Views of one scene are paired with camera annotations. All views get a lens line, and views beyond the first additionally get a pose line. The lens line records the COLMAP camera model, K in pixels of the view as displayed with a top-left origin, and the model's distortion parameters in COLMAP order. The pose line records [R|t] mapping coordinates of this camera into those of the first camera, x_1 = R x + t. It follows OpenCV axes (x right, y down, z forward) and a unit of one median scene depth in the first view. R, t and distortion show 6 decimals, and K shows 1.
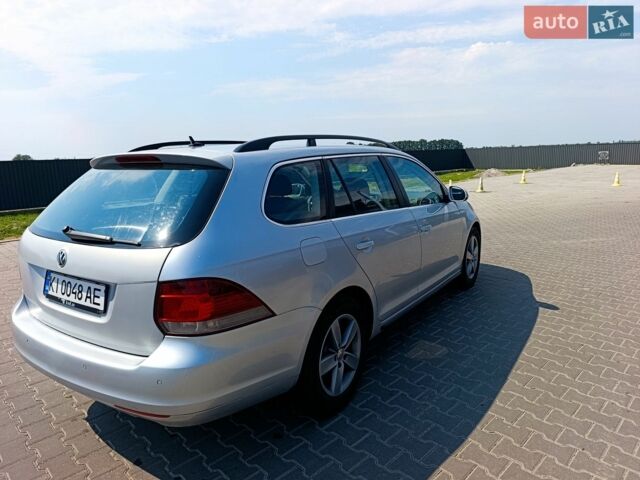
lens RADIAL K [[438.3, 0, 322.7], [0, 438.3, 240.6], [0, 0, 1]] dist [-0.022924, 0.001621]
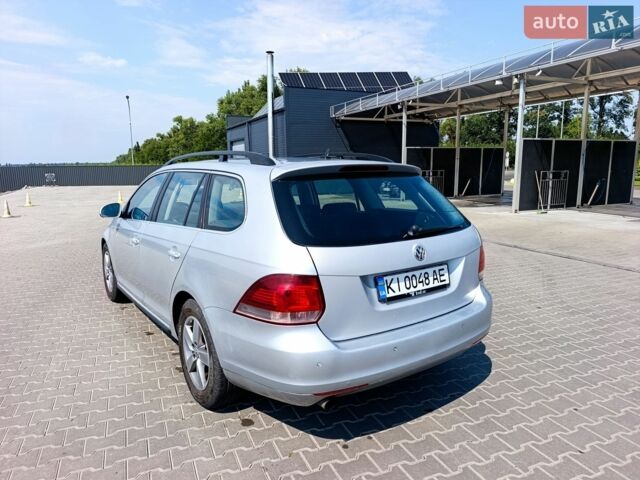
lens RADIAL K [[438.3, 0, 320.5], [0, 438.3, 239.5], [0, 0, 1]] dist [-0.022924, 0.001621]
pose [[0.357995, -0.120804, 0.925876, -0.984878], [0.170546, 0.983374, 0.062363, -0.062391], [-0.918016, 0.135579, 0.372645, 0.451082]]
